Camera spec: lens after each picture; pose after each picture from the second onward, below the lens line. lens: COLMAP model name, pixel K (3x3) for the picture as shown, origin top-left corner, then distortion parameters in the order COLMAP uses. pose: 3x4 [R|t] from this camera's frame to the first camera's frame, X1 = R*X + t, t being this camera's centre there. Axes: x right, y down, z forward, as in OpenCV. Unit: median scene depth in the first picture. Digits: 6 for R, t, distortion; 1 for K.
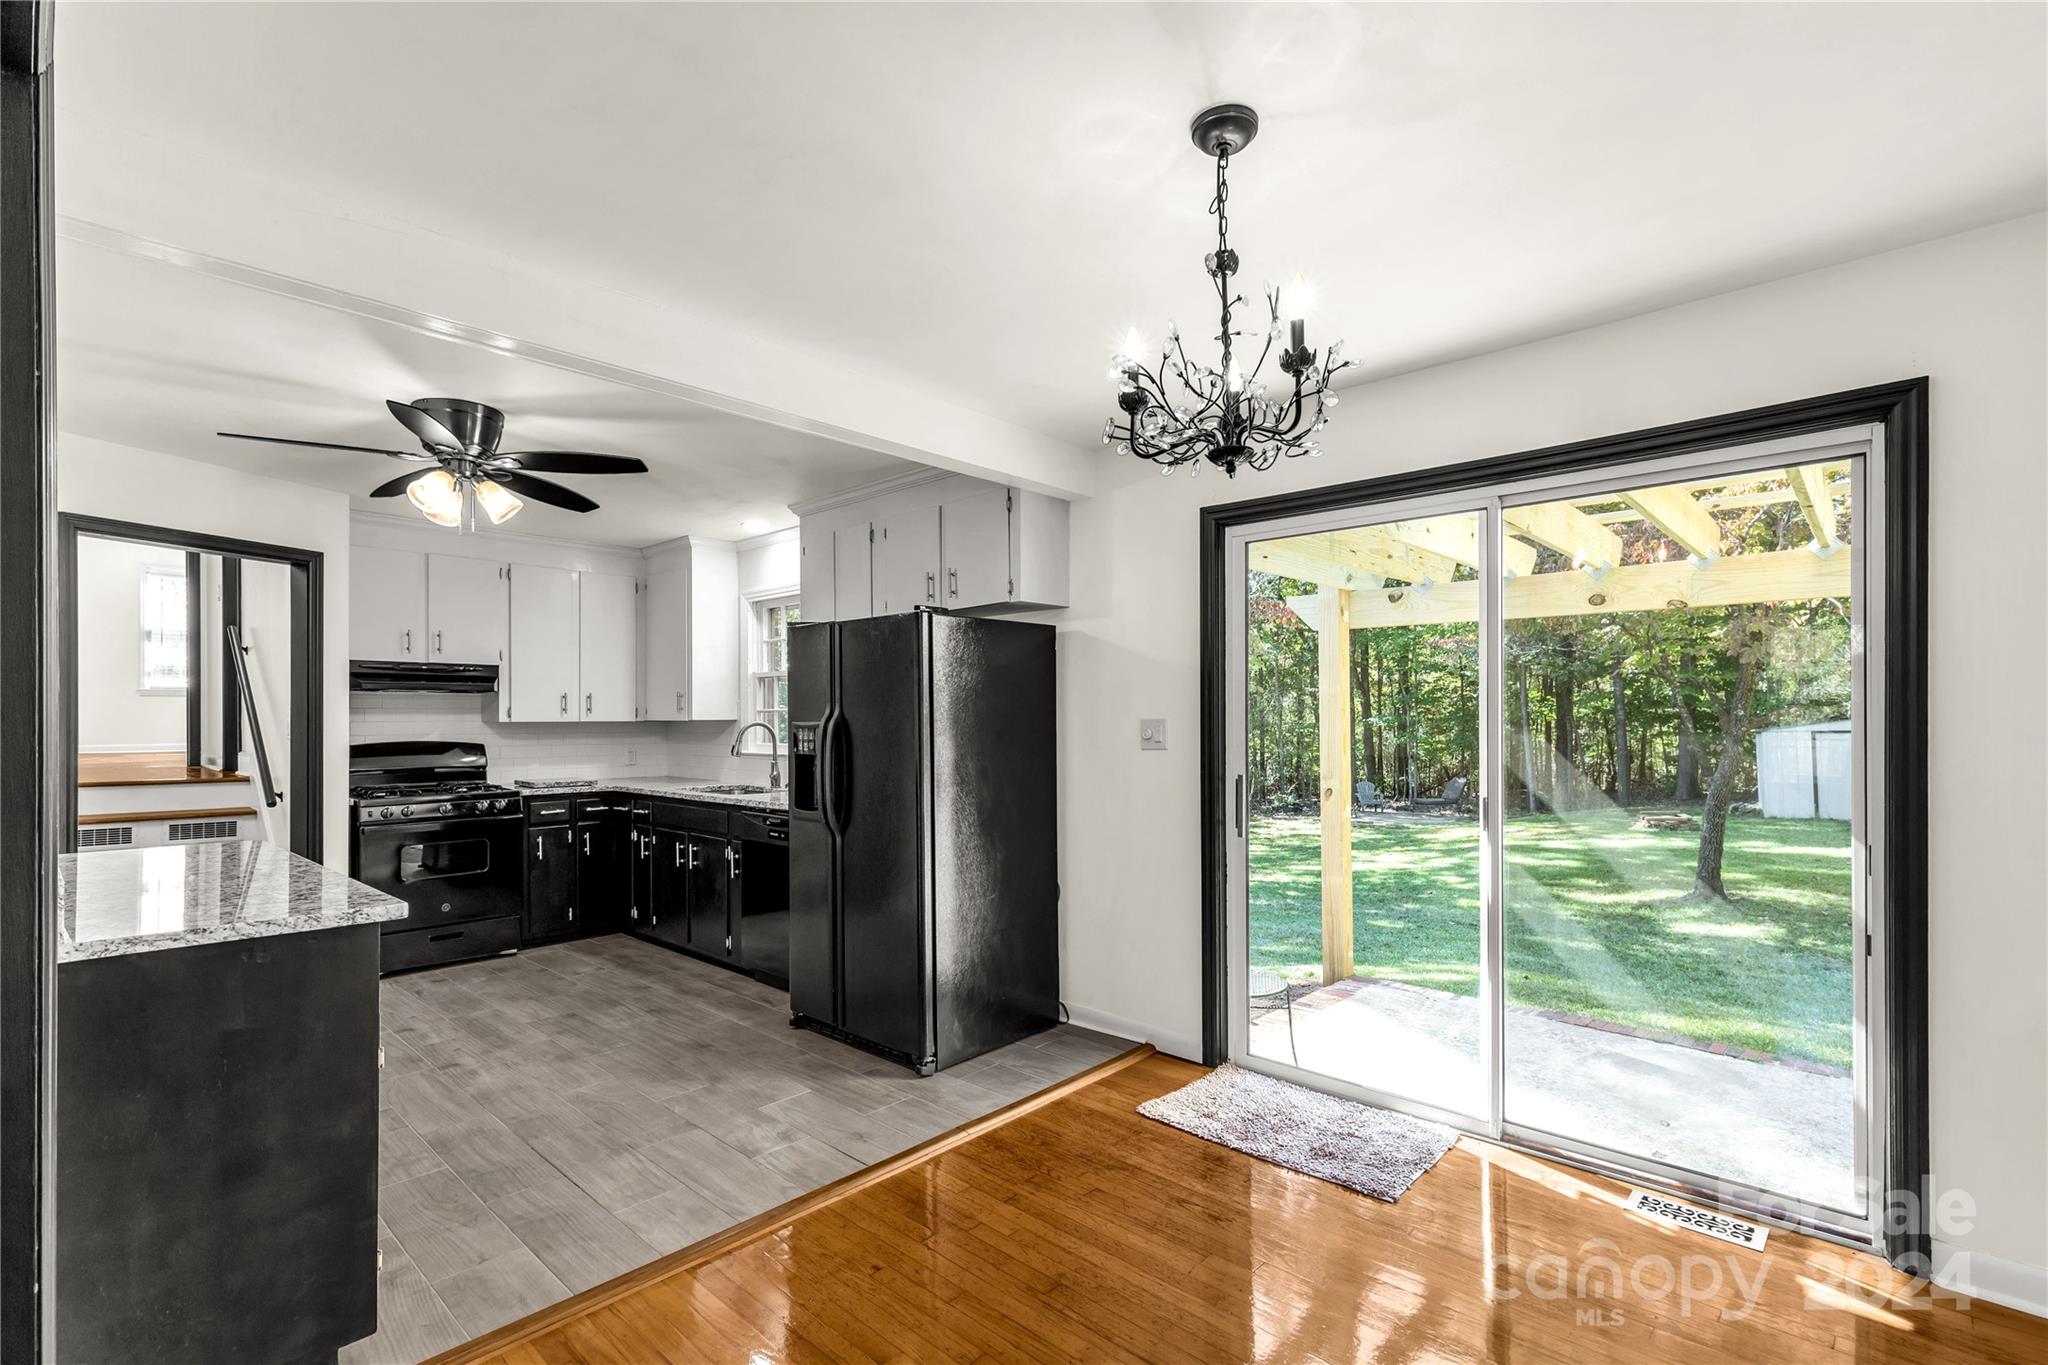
lens RADIAL K [[927.5, 0, 1034.0], [0, 927.5, 707.2], [0, 0, 1]] dist [0.004903, -0.000665]
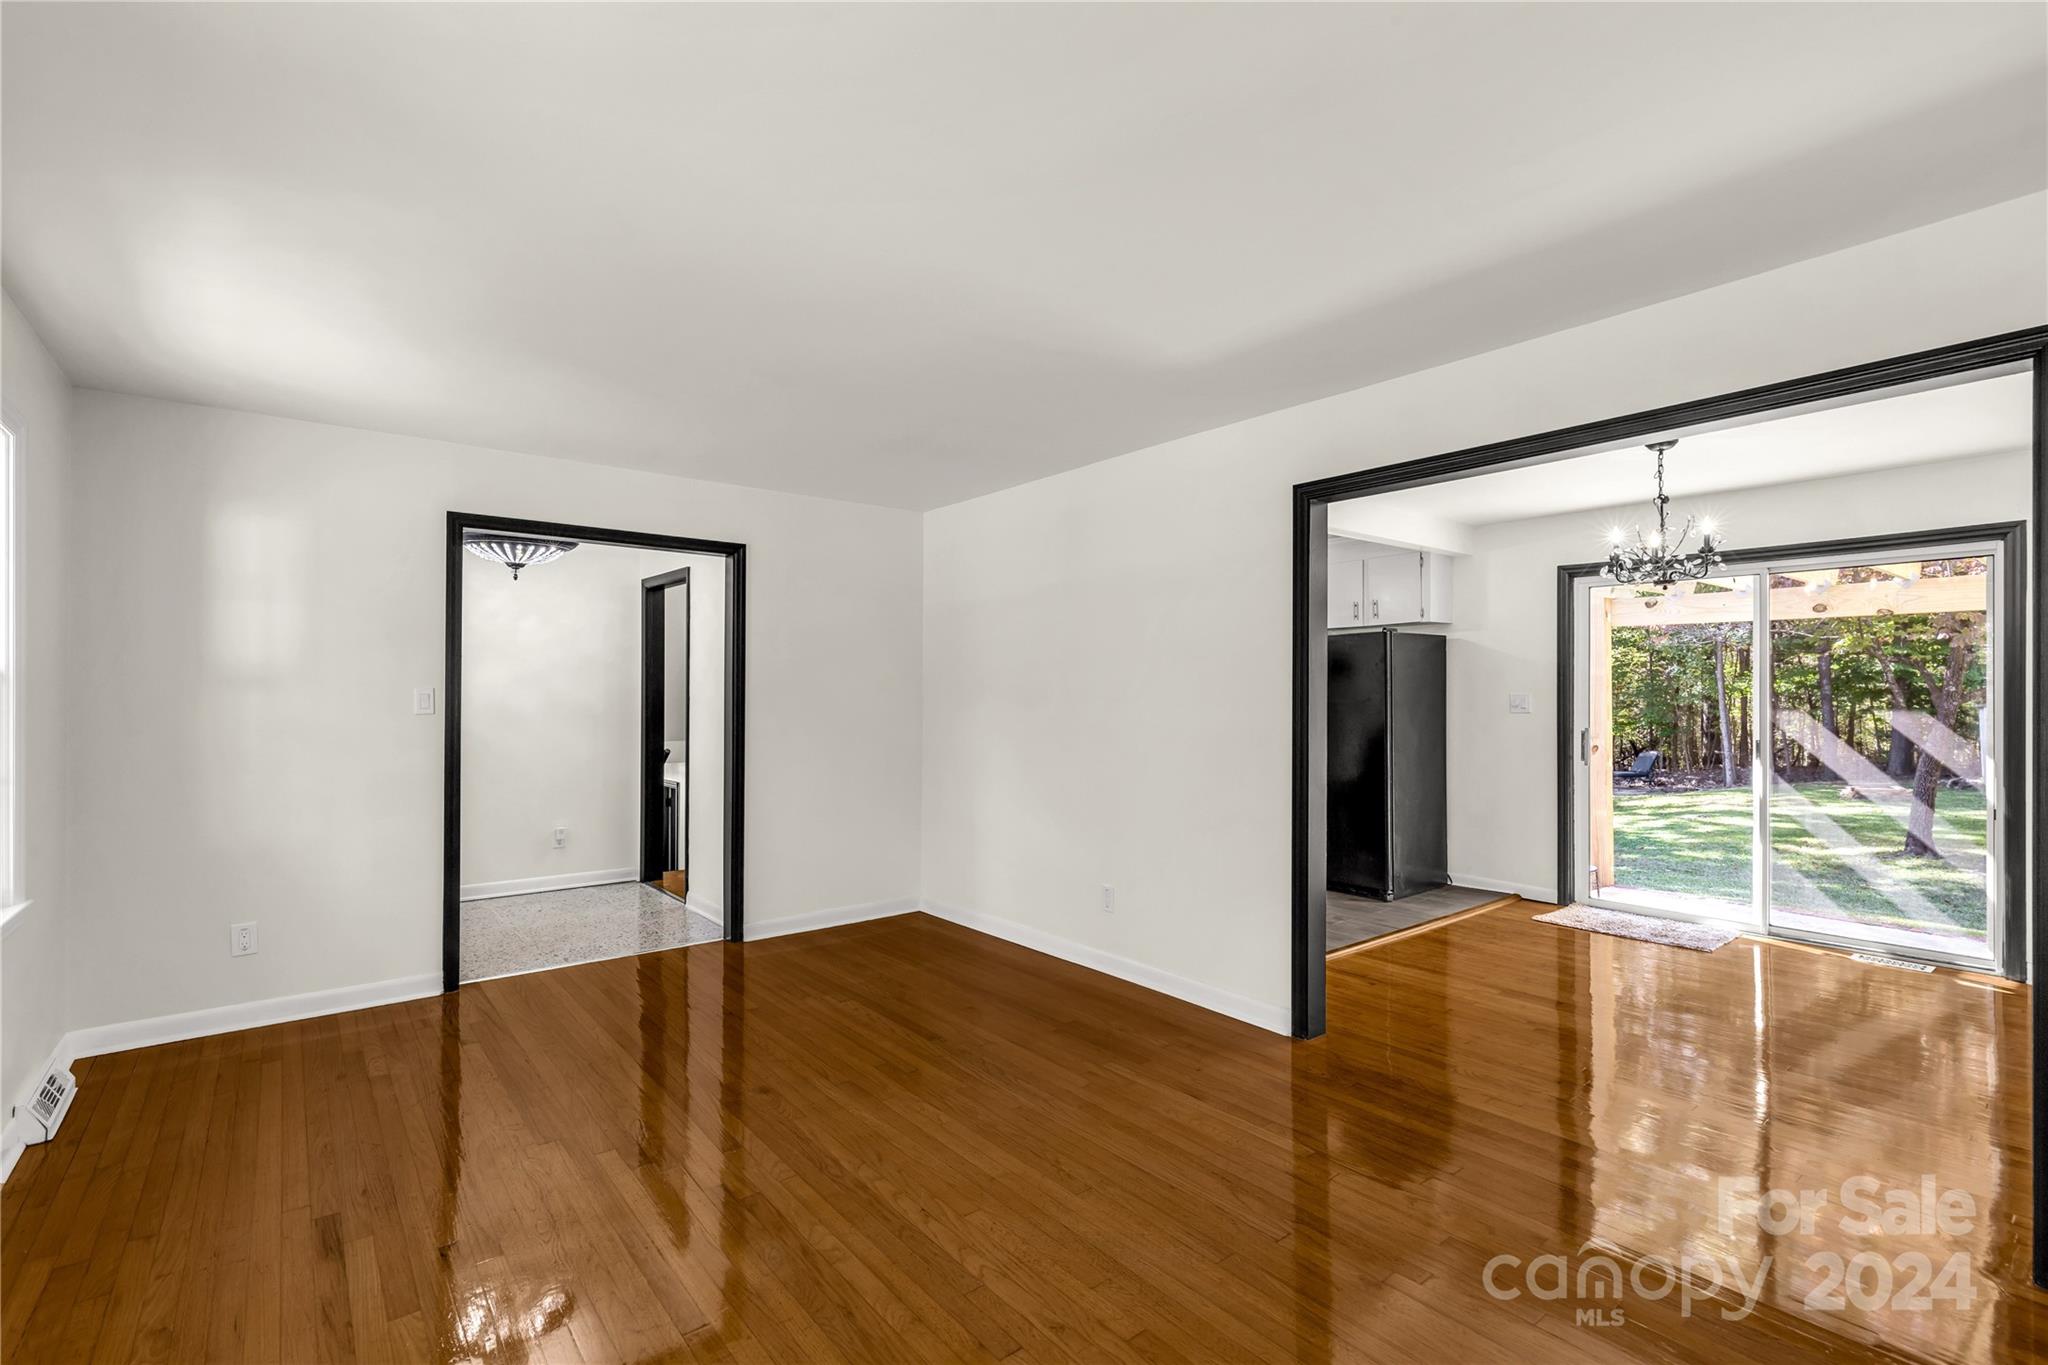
lens RADIAL K [[927.5, 0, 1022.3], [0, 927.5, 680.9], [0, 0, 1]] dist [0.004903, -0.000665]
pose [[0.989306, 0.001347, -0.145851, -0.389111], [-0.001131, 0.999998, 0.001565, -0.009289], [0.145853, -0.001383, 0.989305, -0.577055]]
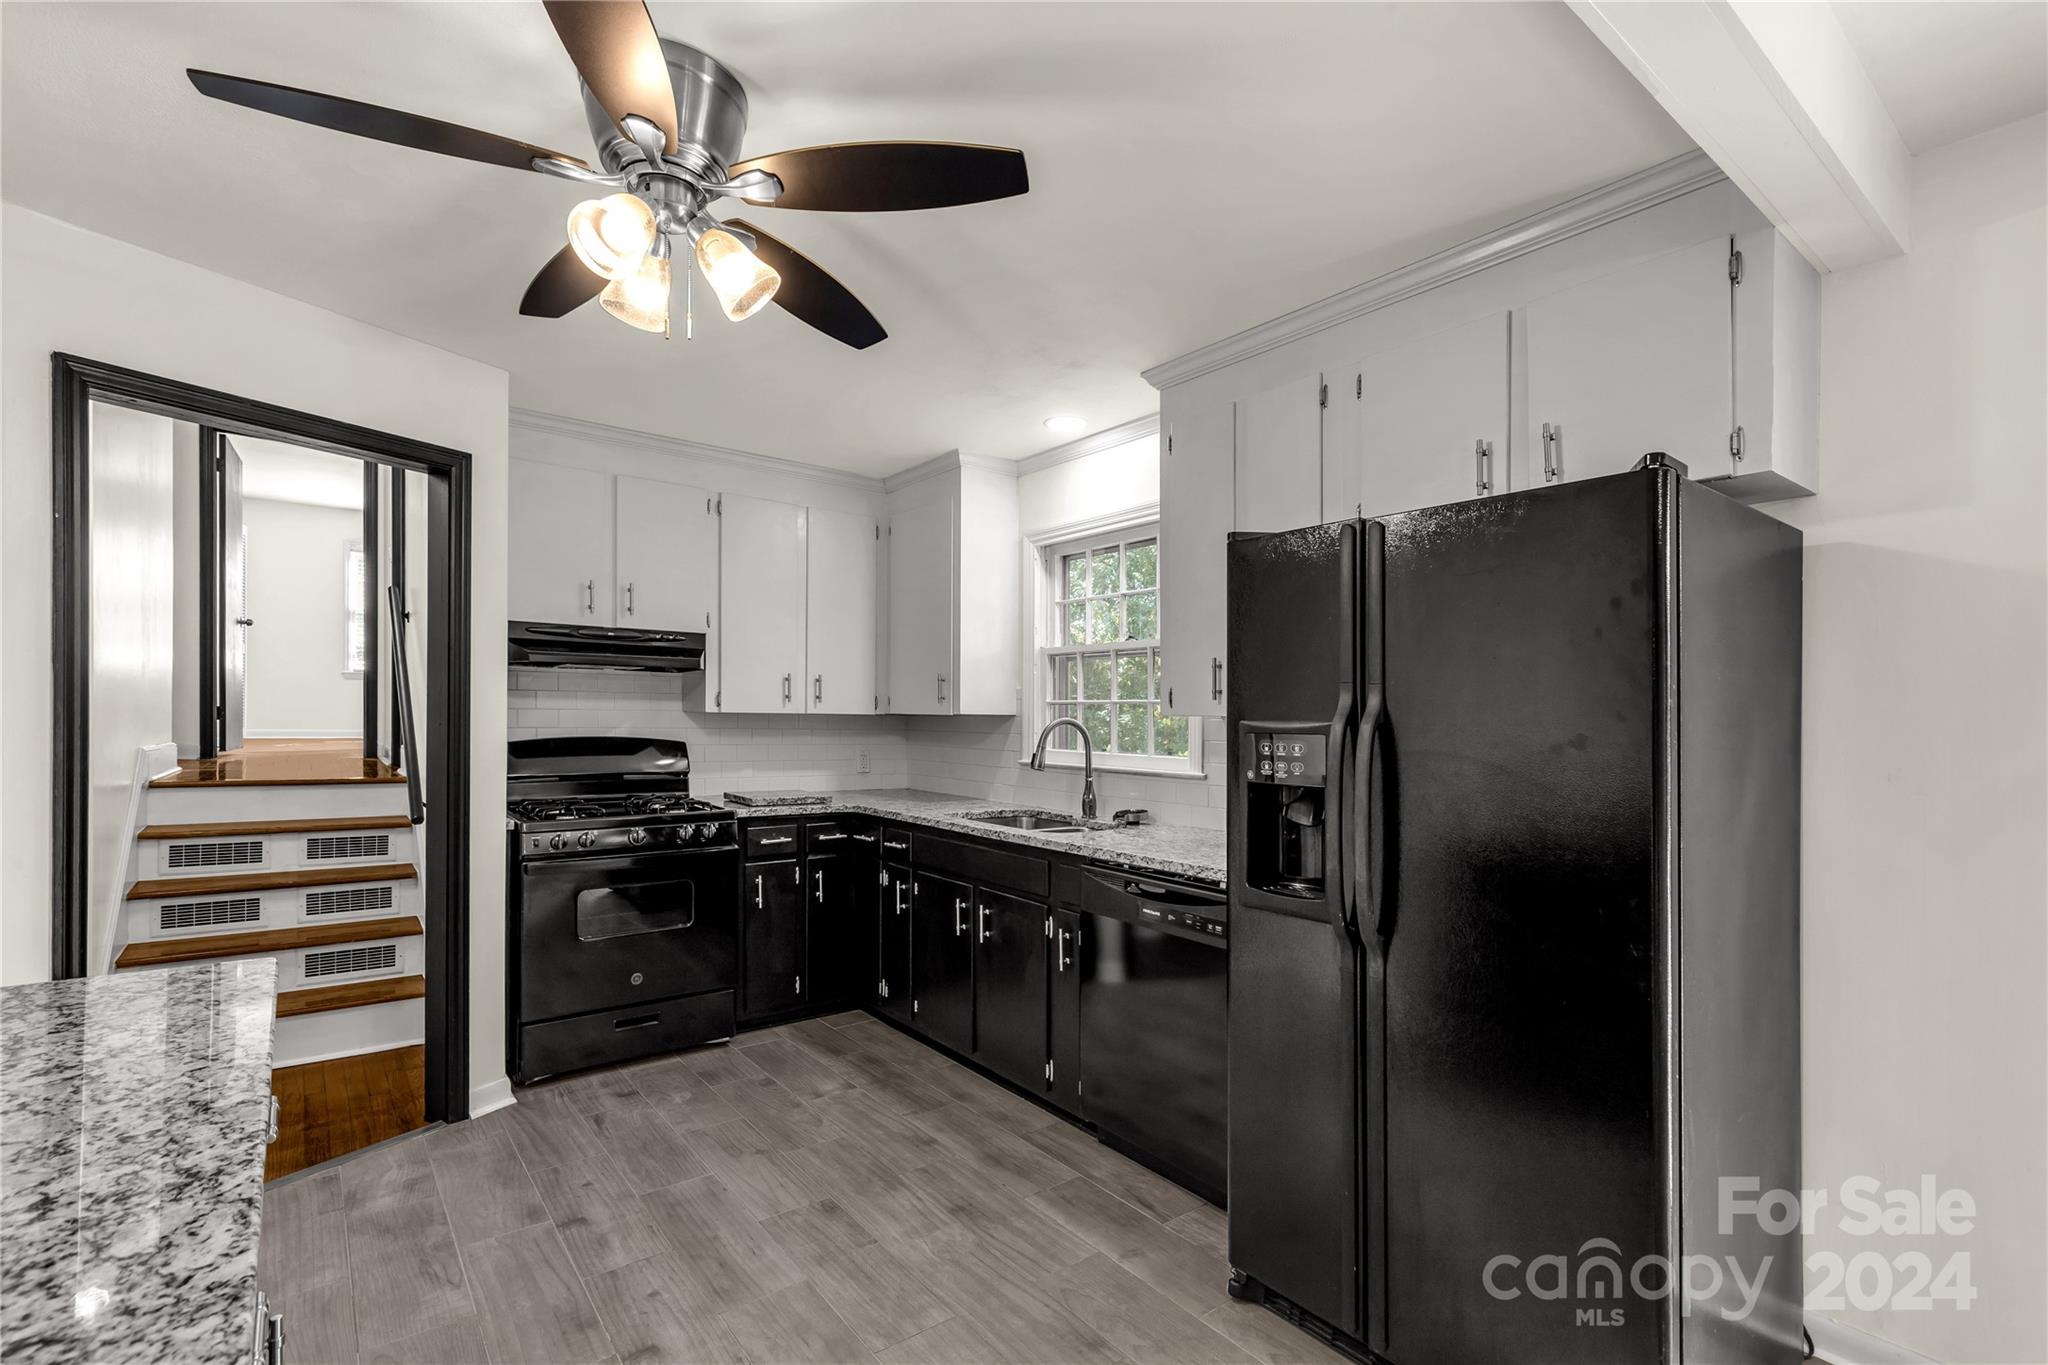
lens RADIAL K [[927.5, 0, 1029.3], [0, 927.5, 730.4], [0, 0, 1]] dist [0.004903, -0.000665]
pose [[0.986366, 0.020999, -0.163223, -0.242075], [-0.016901, 0.999507, 0.026451, 0.007813], [0.163698, -0.023332, 0.986235, 0.380934]]
